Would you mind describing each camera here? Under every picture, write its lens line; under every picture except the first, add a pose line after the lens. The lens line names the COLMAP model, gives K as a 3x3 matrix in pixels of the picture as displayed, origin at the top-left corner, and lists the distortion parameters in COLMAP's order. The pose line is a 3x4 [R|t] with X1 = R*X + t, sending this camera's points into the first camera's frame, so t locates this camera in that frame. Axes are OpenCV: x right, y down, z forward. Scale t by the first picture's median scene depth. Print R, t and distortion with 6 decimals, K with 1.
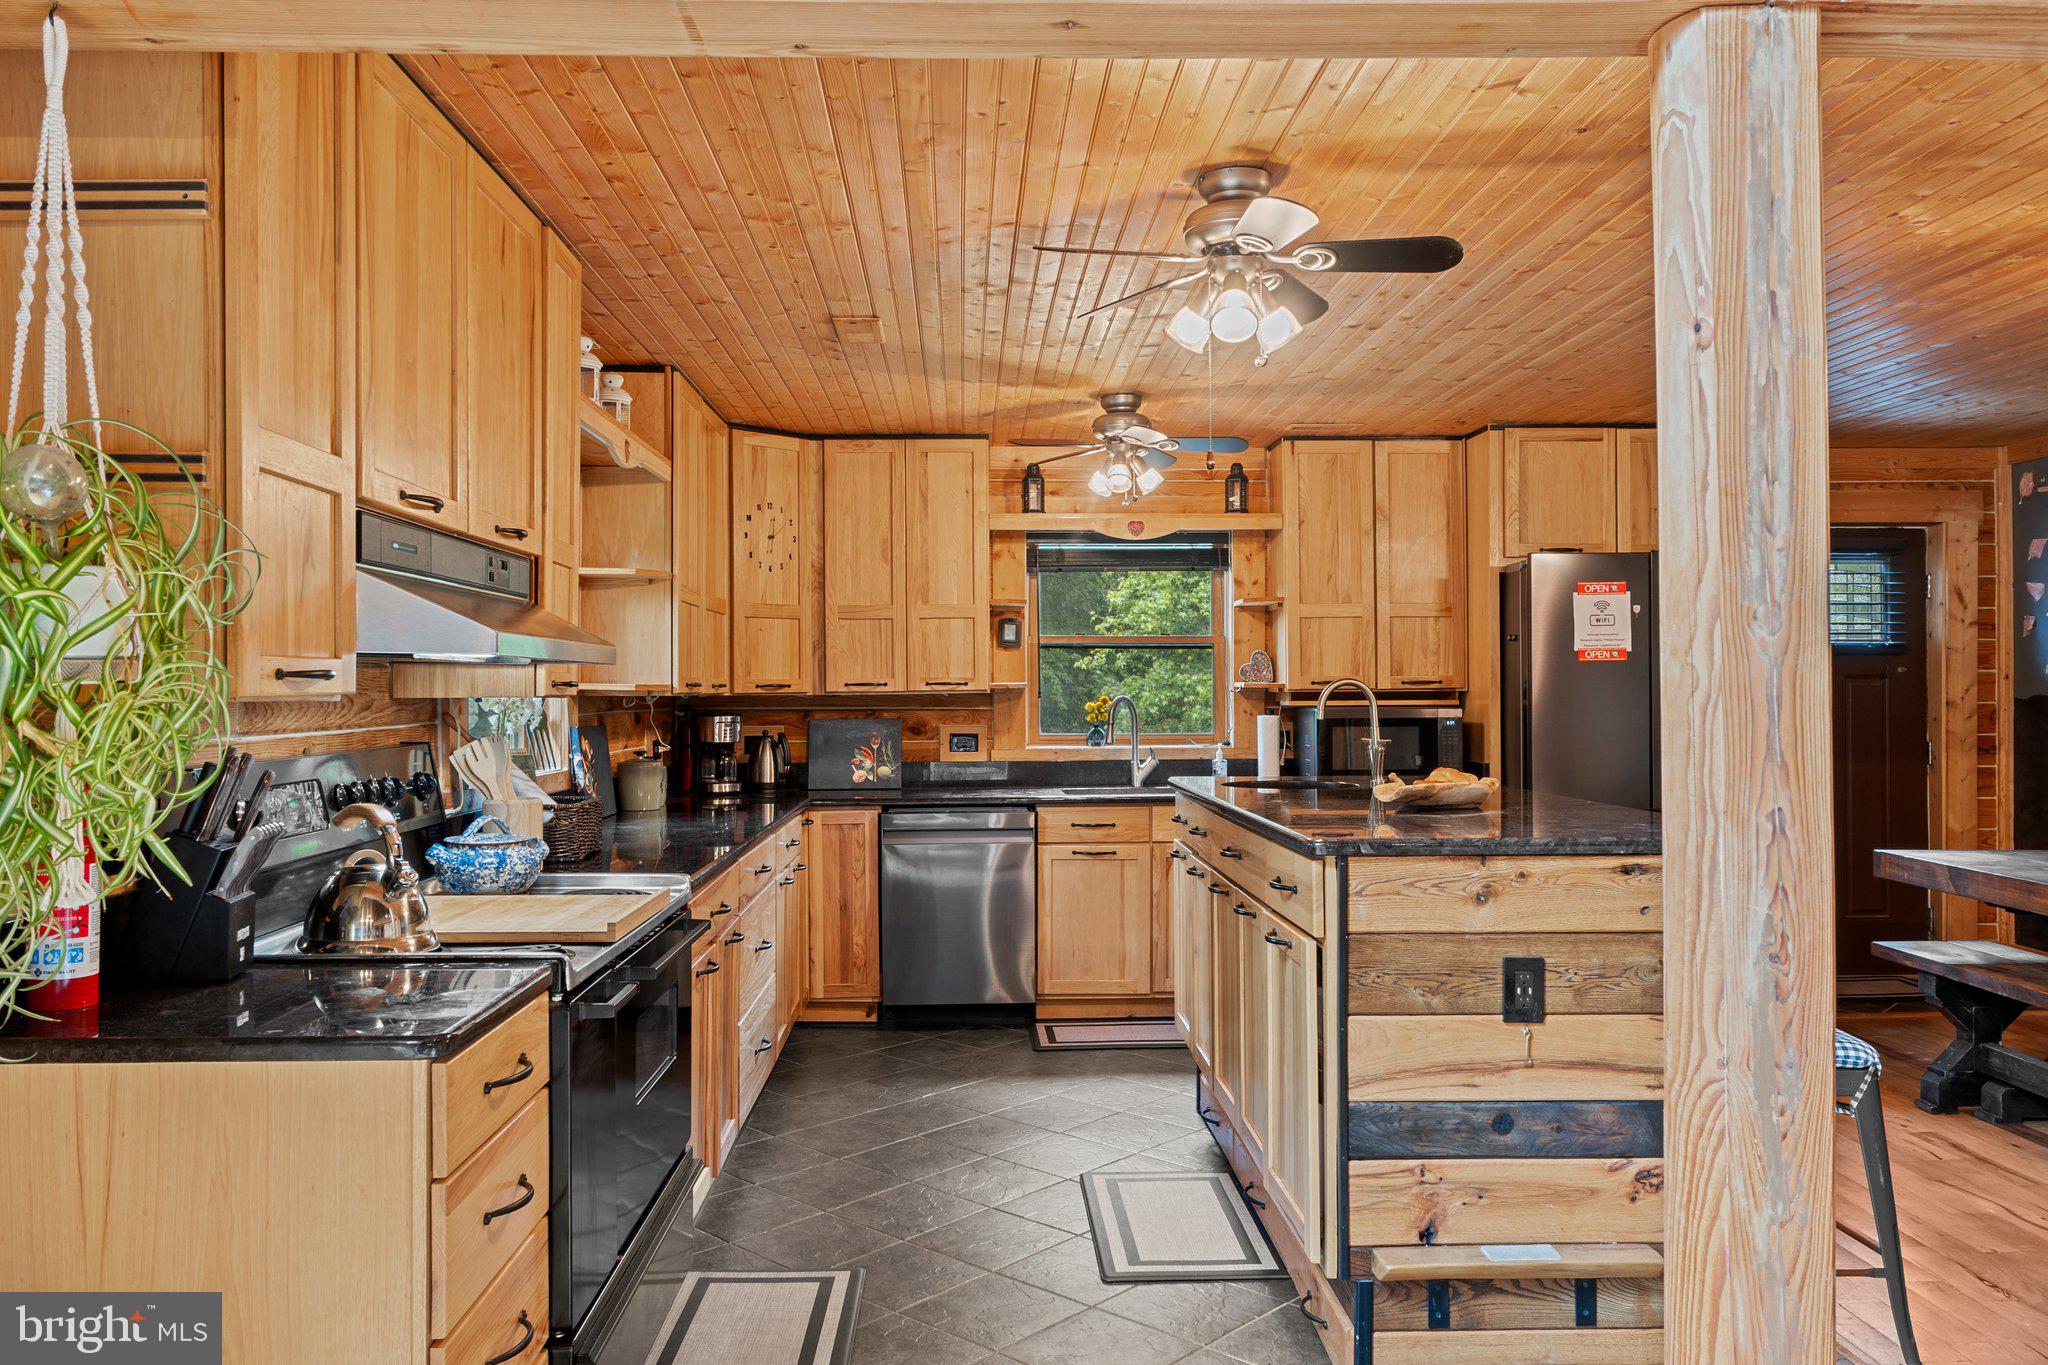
lens RADIAL K [[1509.5, 0, 1015.8], [0, 1509.5, 660.9], [0, 0, 1]] dist [0.044174, 0.001110]
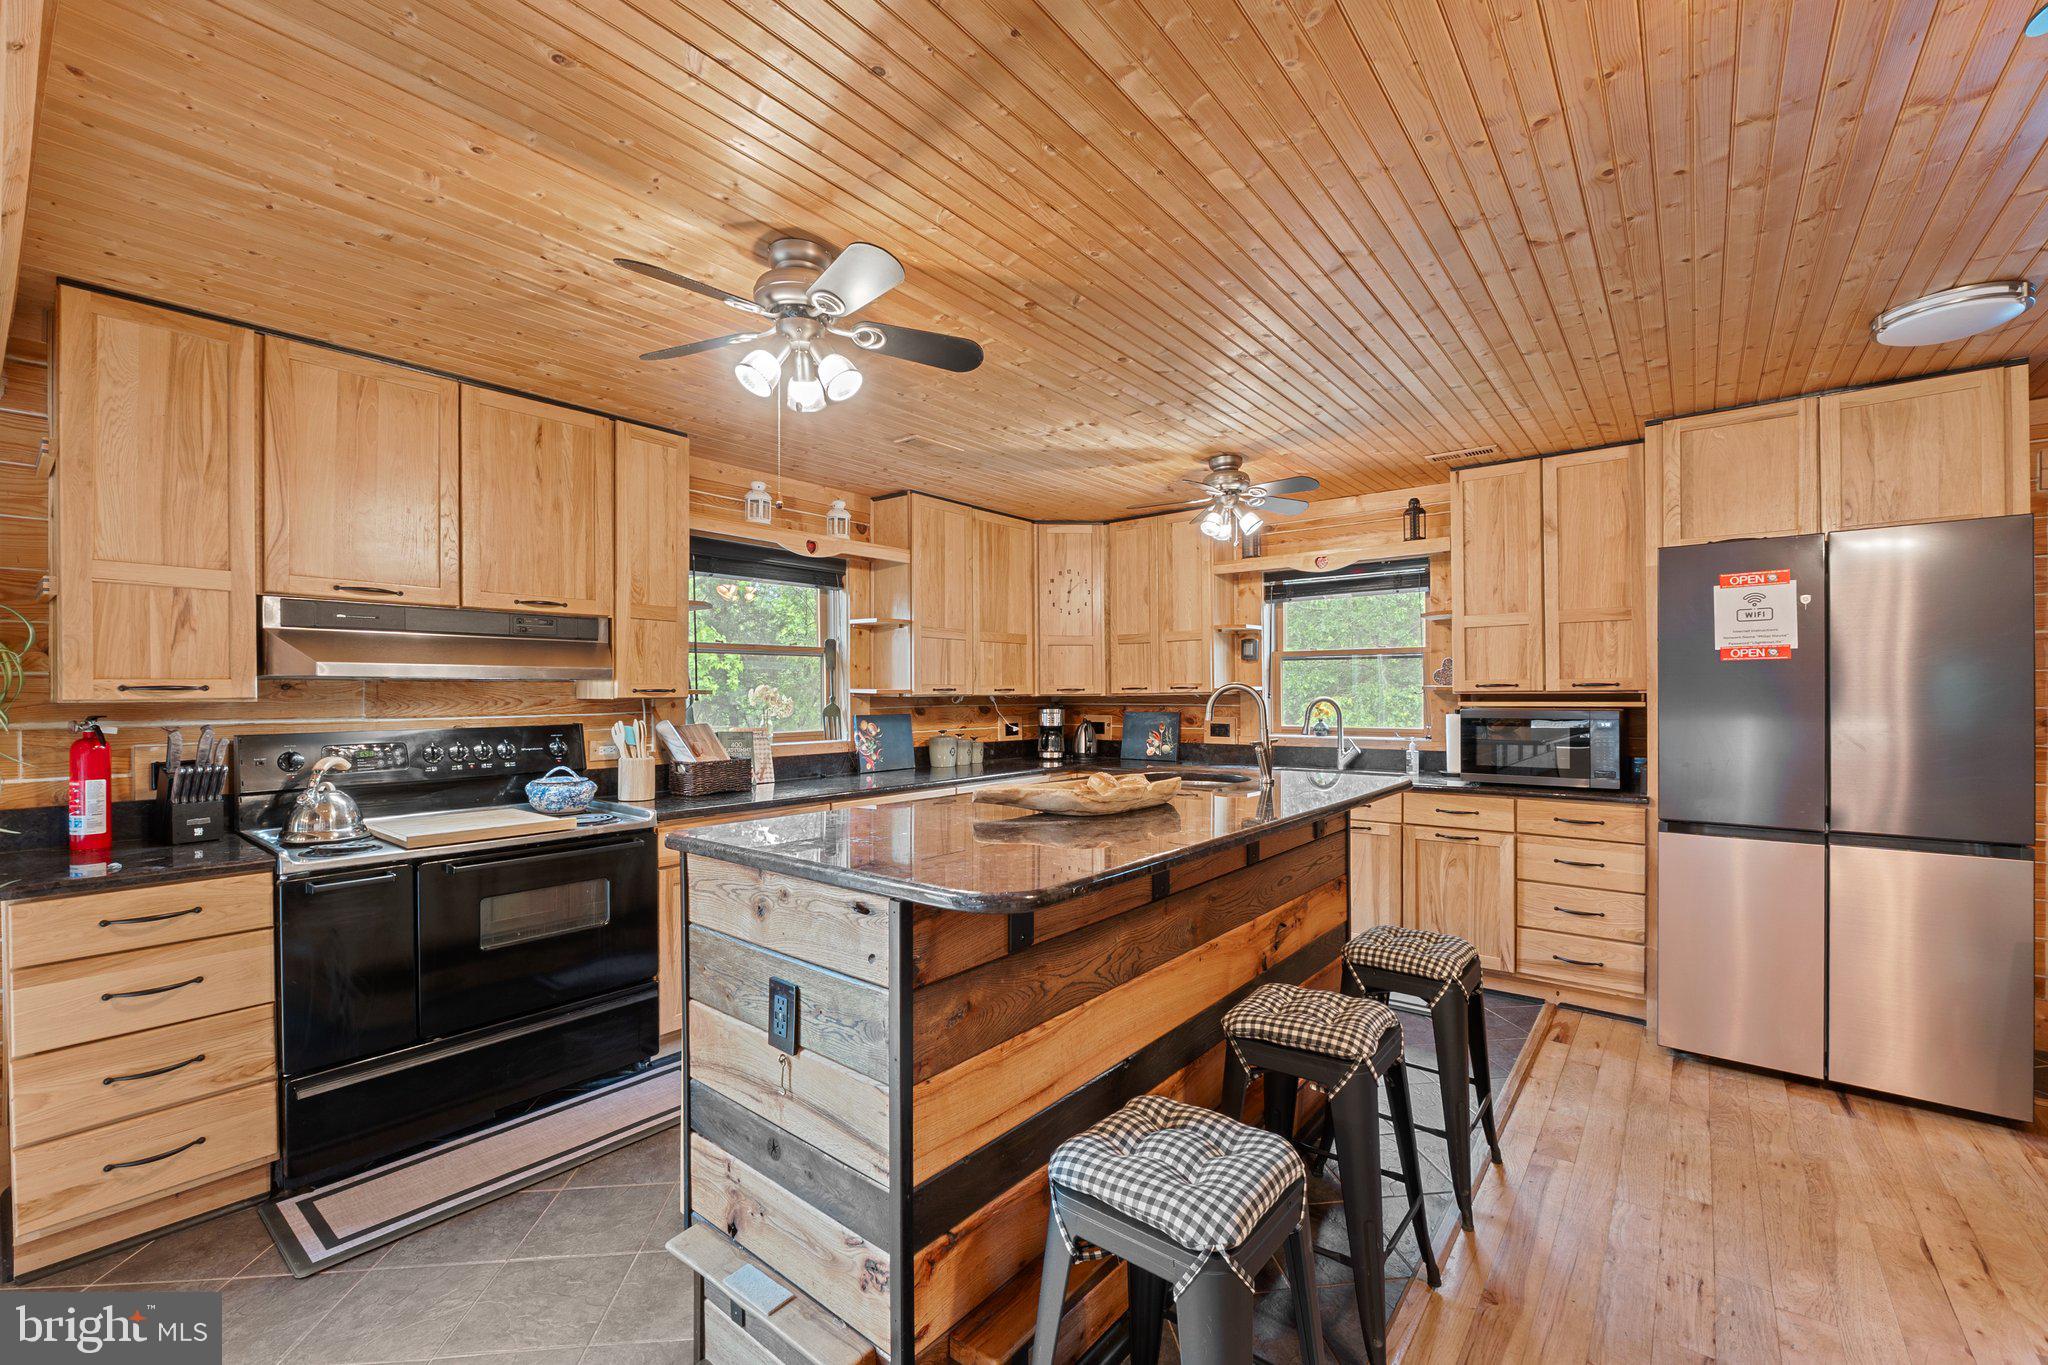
lens RADIAL K [[847.6, 0, 1024.0], [0, 847.6, 682.5], [0, 0, 1]] dist [-0.002493, 0.000066]
pose [[0.760213, -0.007265, -0.649633, 0.348872], [0.013807, 0.999892, 0.004976, 0.004316], [0.649527, -0.012752, 0.760231, 0.310260]]
